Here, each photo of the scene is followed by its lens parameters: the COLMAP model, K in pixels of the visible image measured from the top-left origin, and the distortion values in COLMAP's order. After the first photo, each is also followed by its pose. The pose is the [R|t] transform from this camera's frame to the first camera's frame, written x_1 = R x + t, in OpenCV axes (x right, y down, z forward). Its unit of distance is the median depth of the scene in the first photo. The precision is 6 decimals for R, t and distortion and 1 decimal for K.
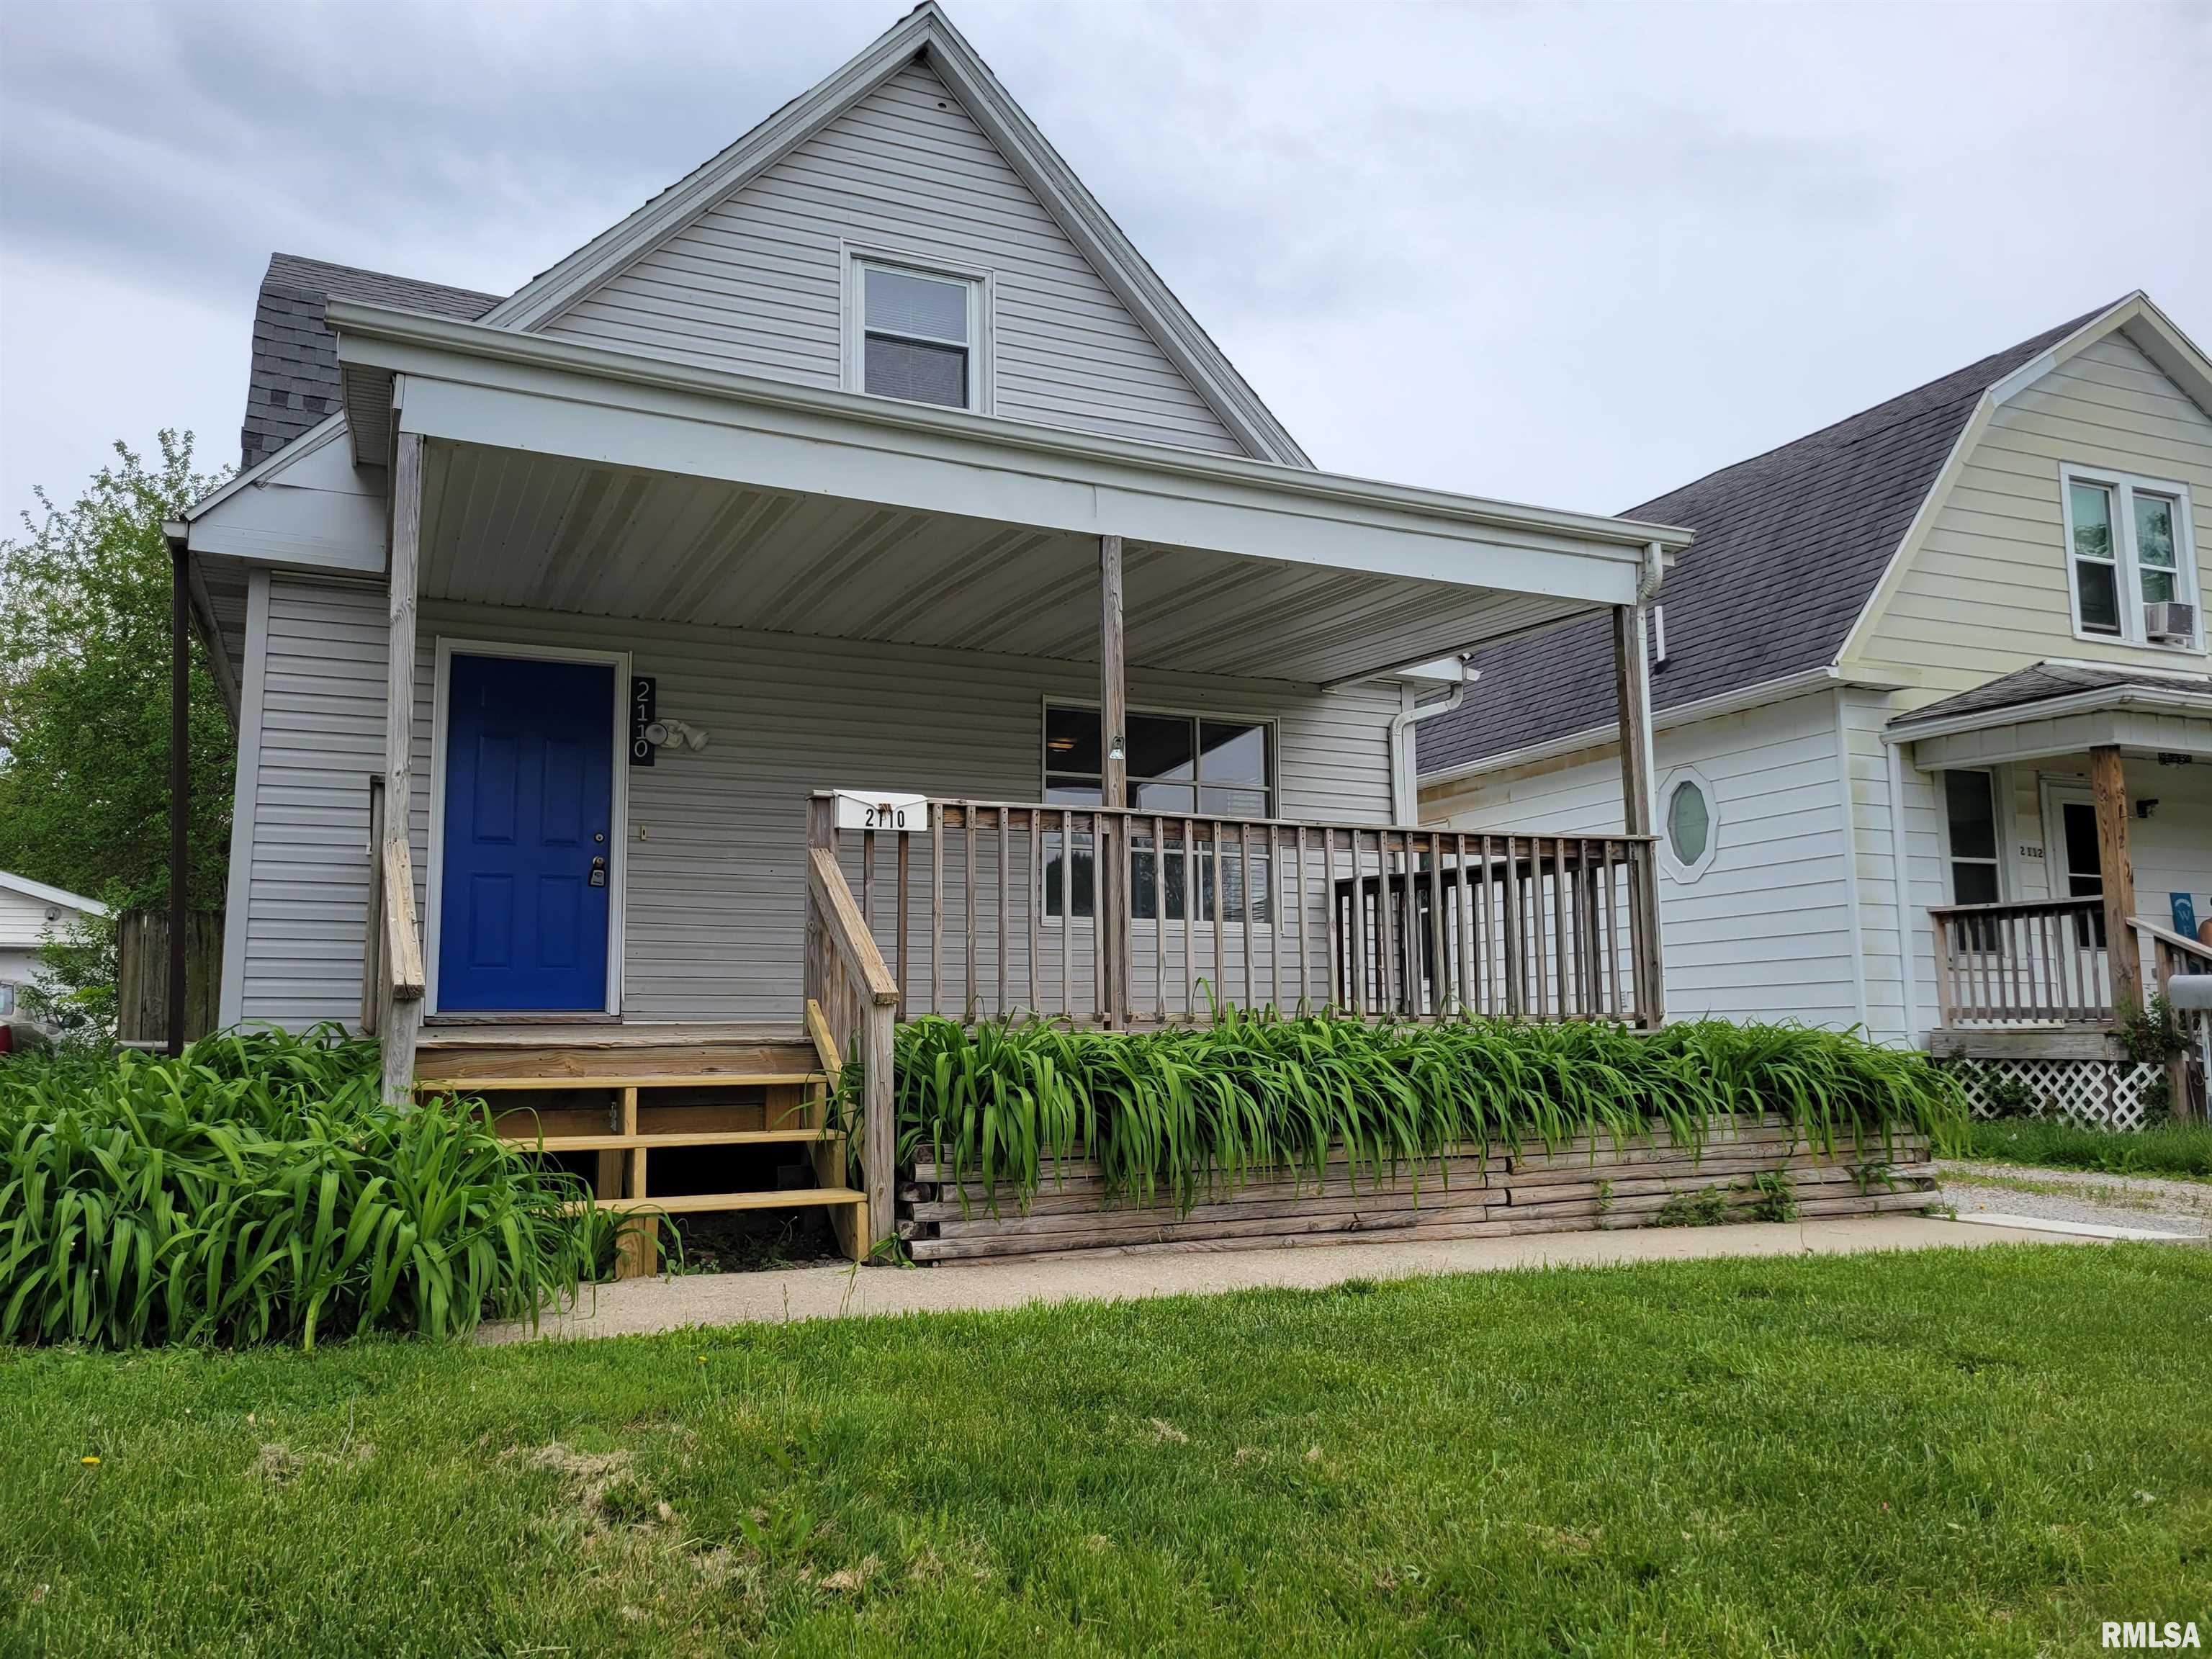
lens RADIAL K [[1663.0, 0, 1098.3], [0, 1663.0, 841.3], [0, 0, 1]] dist [0.057795, -0.048910]
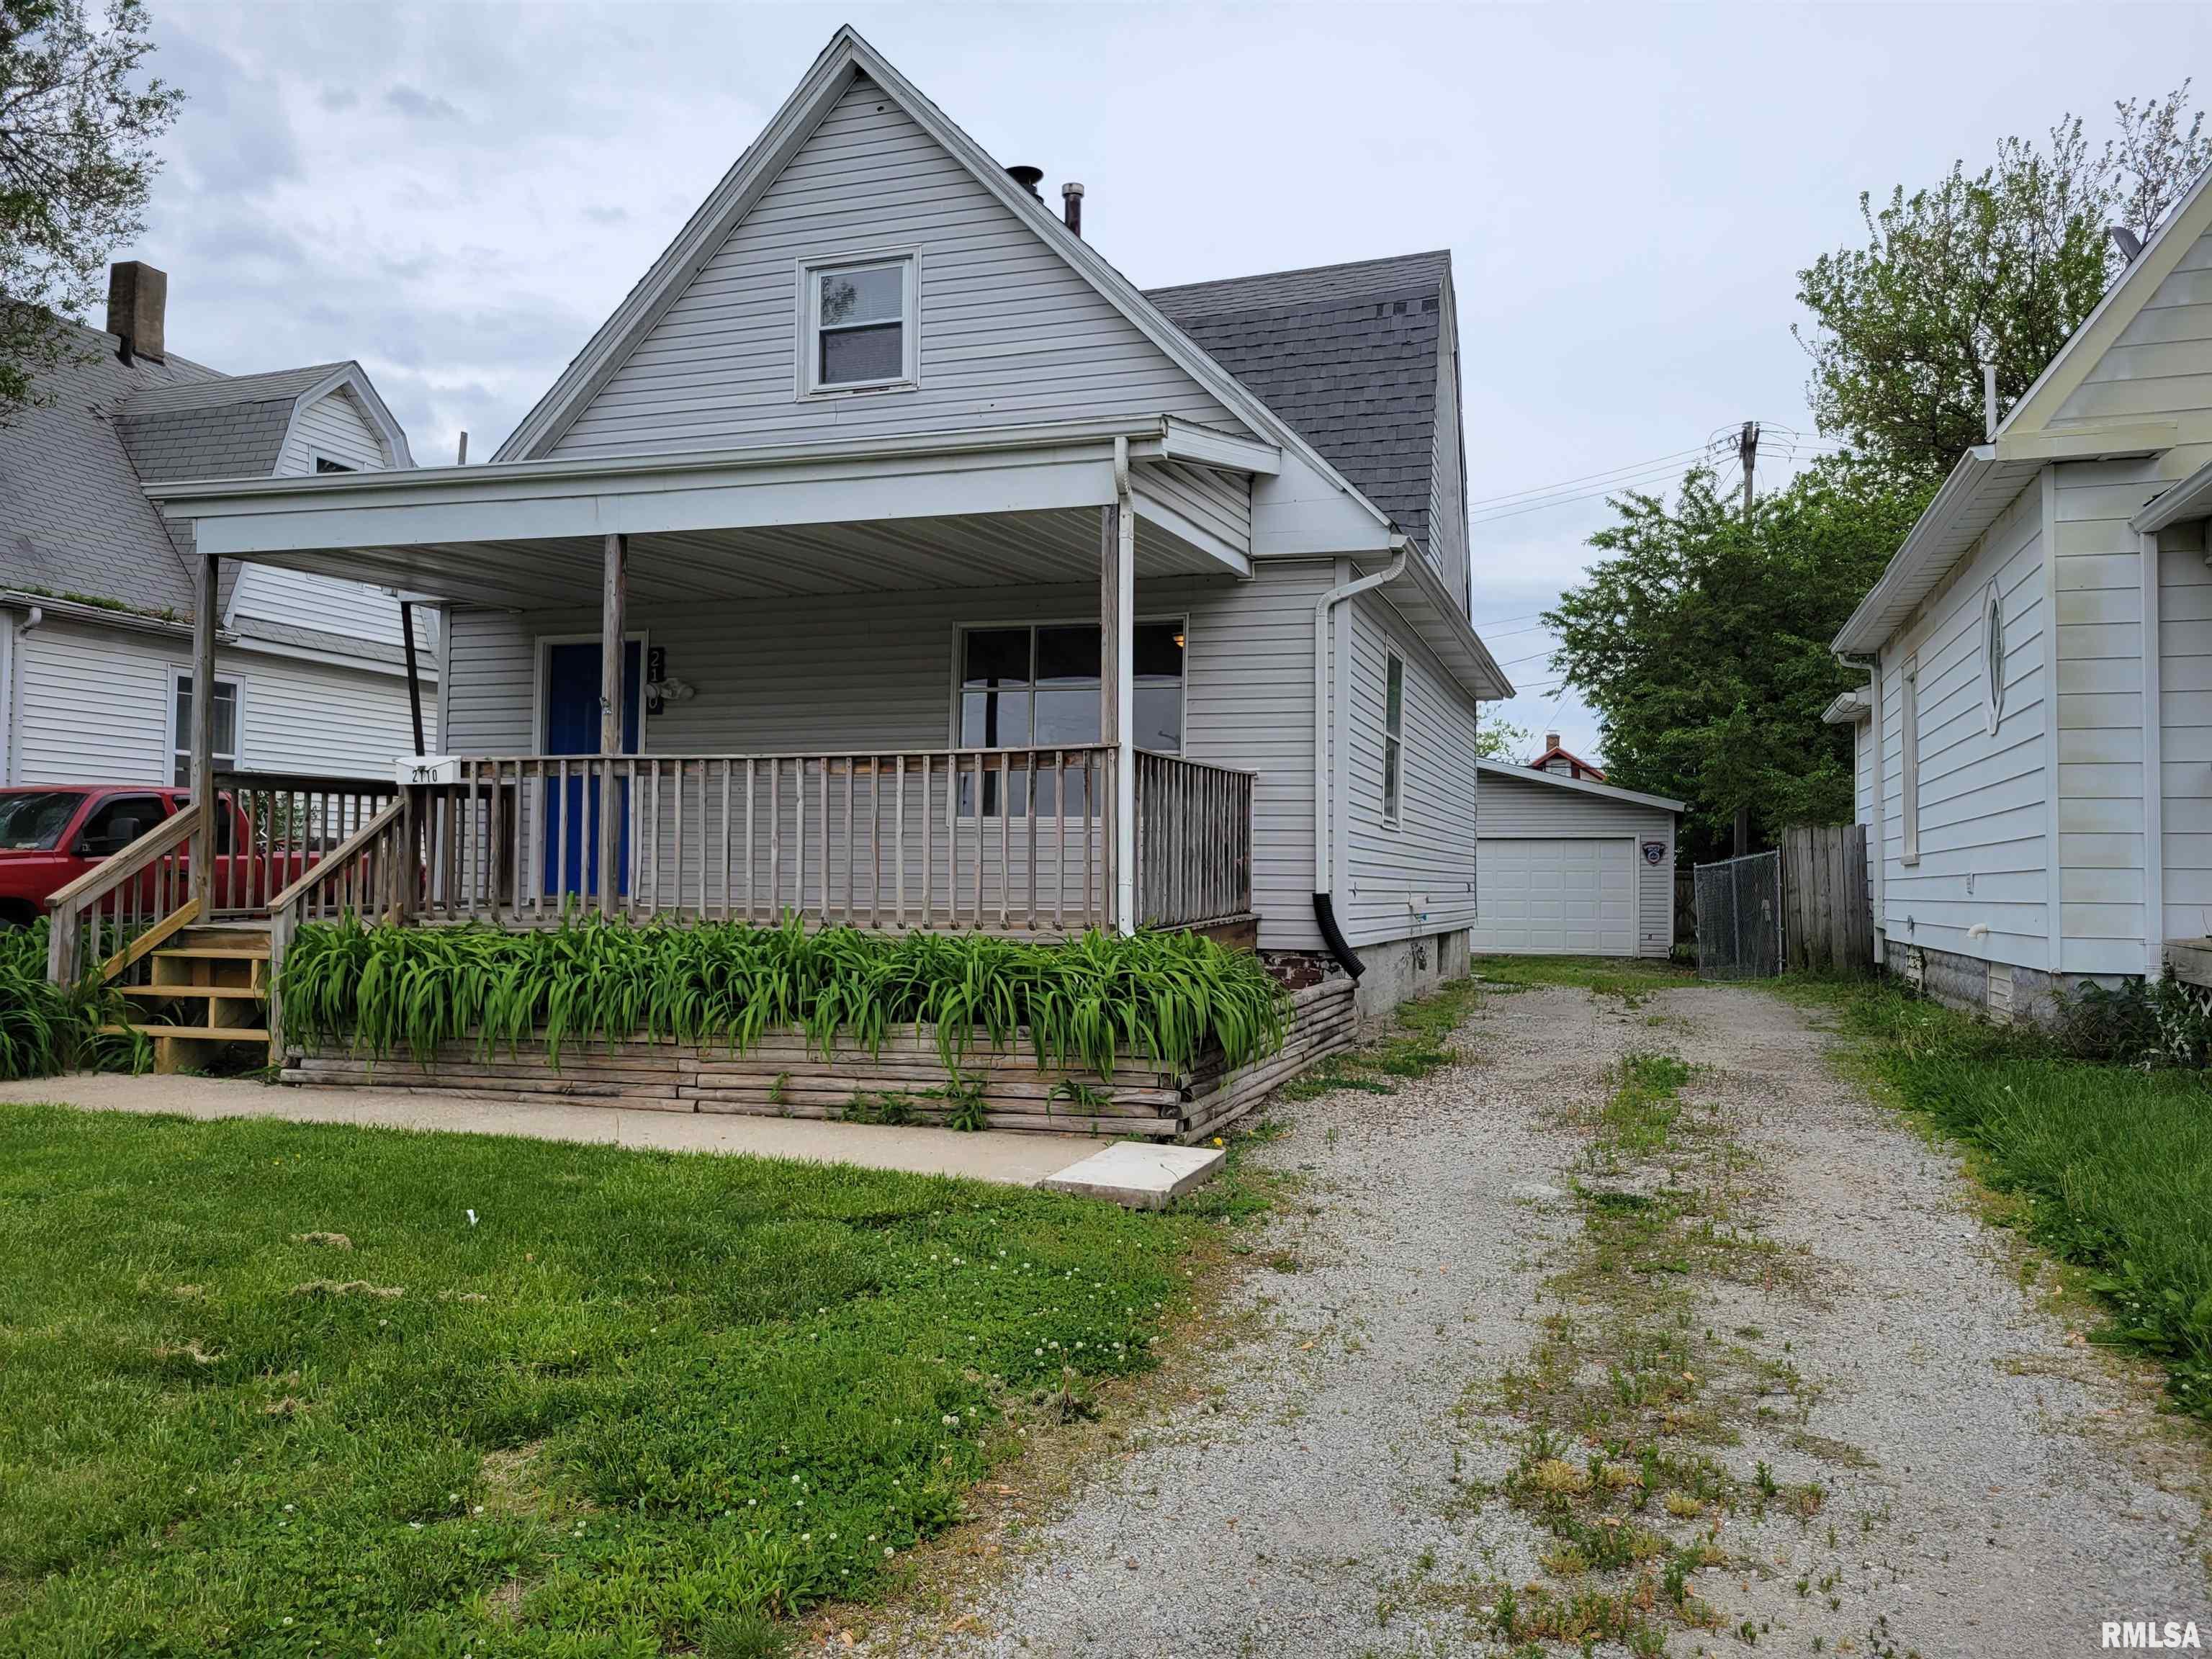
lens RADIAL K [[1663.0, 0, 1100.3], [0, 1663.0, 833.0], [0, 0, 1]] dist [0.057795, -0.048910]
pose [[0.733539, -0.005866, -0.679622, 0.917729], [0.069911, 0.995310, 0.066867, -0.015001], [0.676042, -0.096563, 0.730508, 0.252934]]
